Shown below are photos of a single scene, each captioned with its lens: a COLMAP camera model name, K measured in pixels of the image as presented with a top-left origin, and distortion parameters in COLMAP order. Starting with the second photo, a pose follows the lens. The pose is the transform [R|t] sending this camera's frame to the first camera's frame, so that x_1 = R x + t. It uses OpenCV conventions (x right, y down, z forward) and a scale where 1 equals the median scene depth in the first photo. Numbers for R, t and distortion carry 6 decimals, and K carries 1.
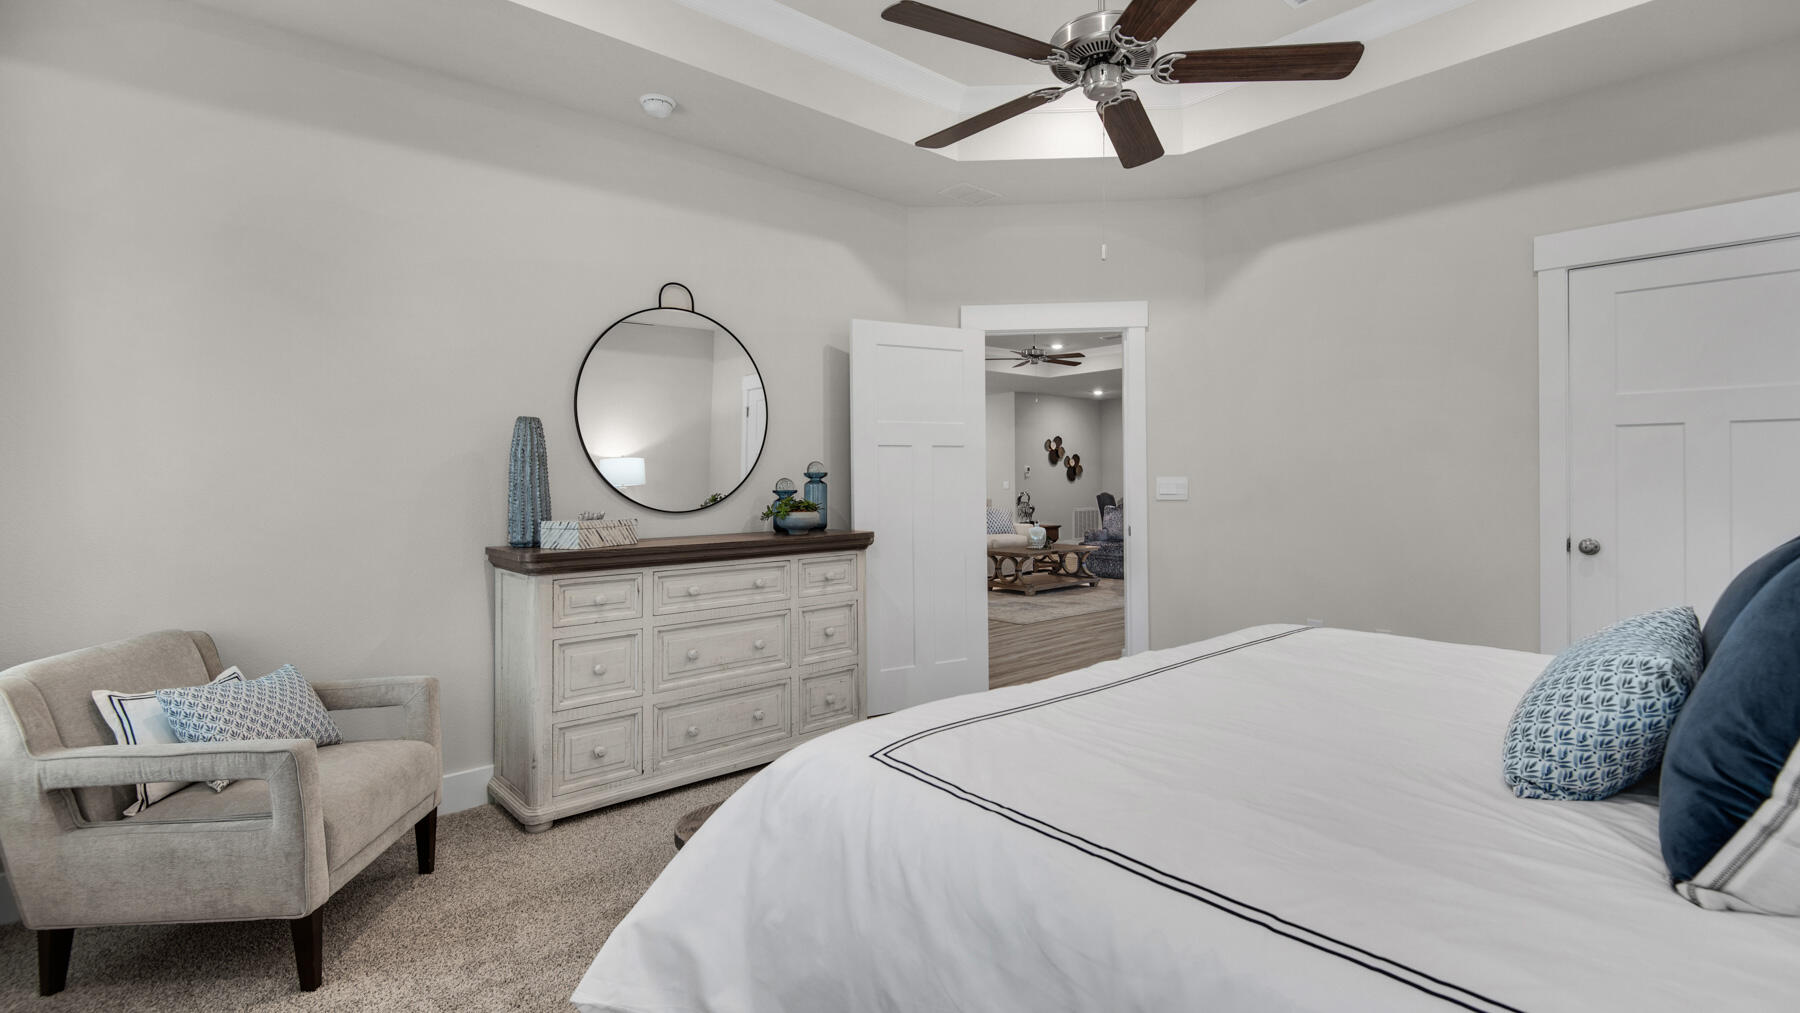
lens RADIAL K [[806.6, 0, 911.4], [0, 806.6, 473.3], [0, 0, 1]] dist [0.000514, -0.000043]
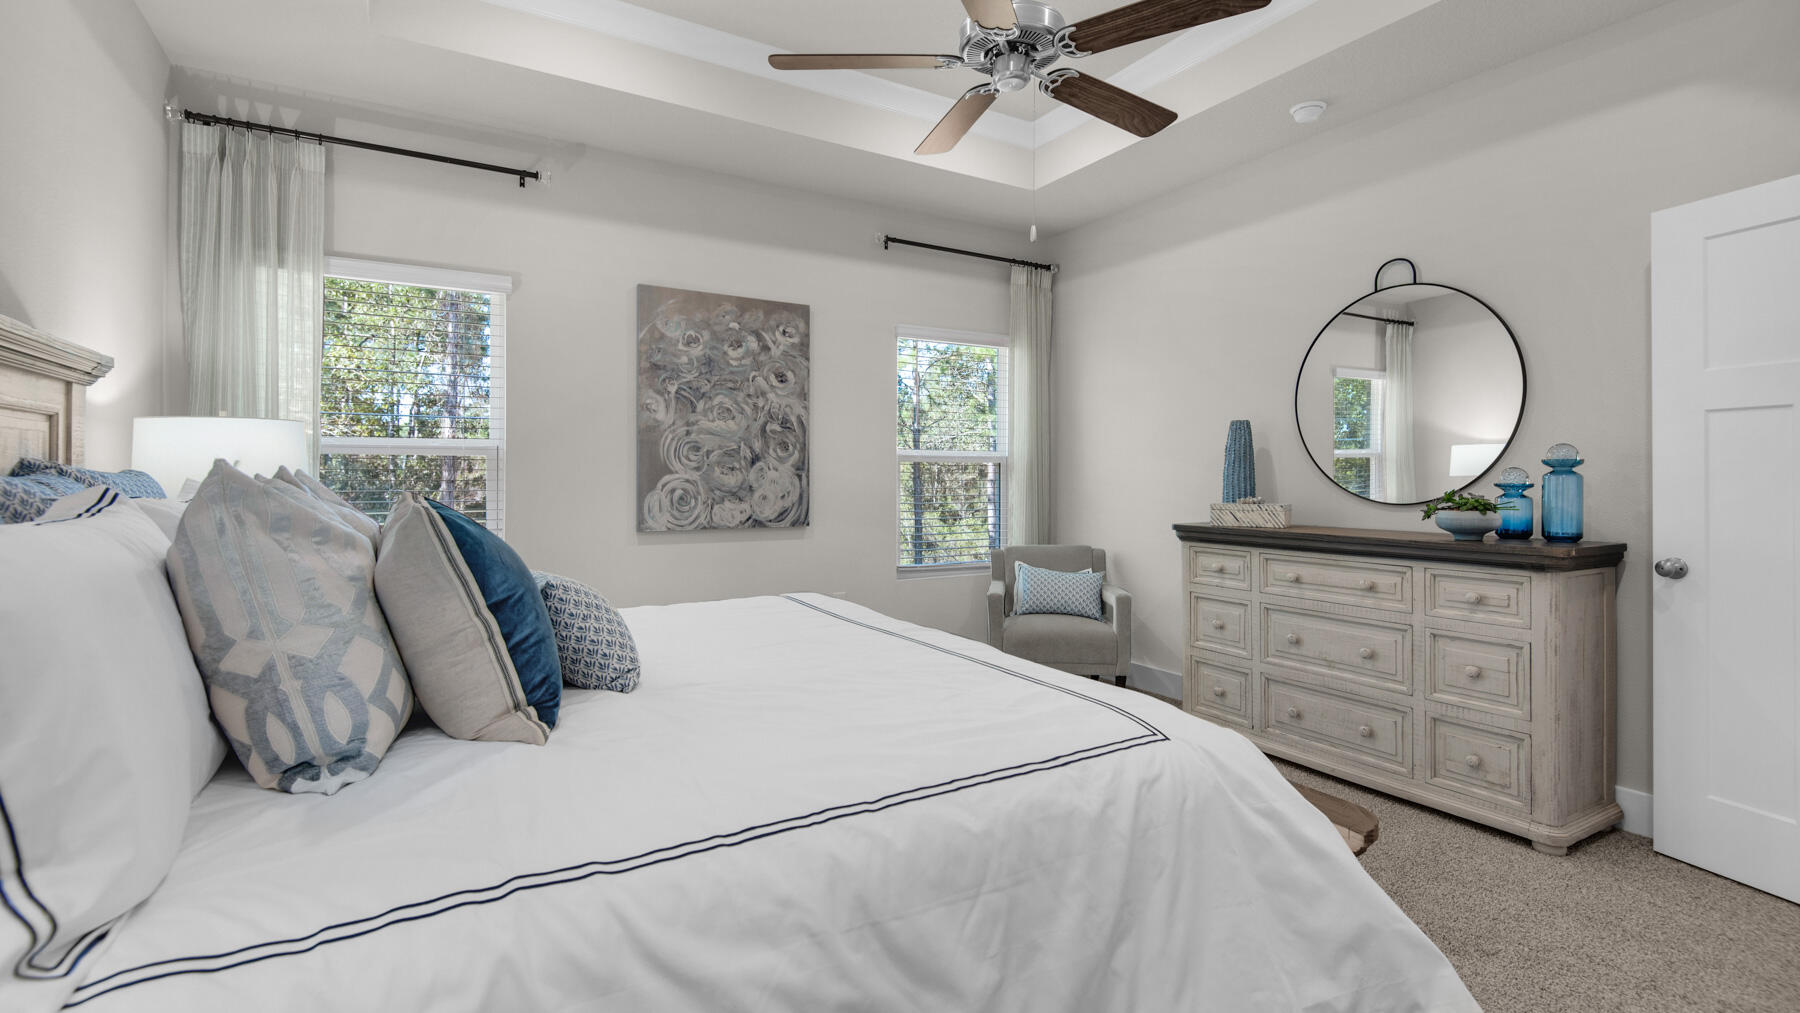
lens RADIAL K [[806.6, 0, 911.4], [0, 806.6, 473.3], [0, 0, 1]] dist [0.000514, -0.000043]
pose [[-0.190482, 0.004761, -0.981679, 0.813114], [0.011340, 0.999932, 0.002649, 0.003657], [0.981625, -0.010628, -0.190523, 0.696873]]
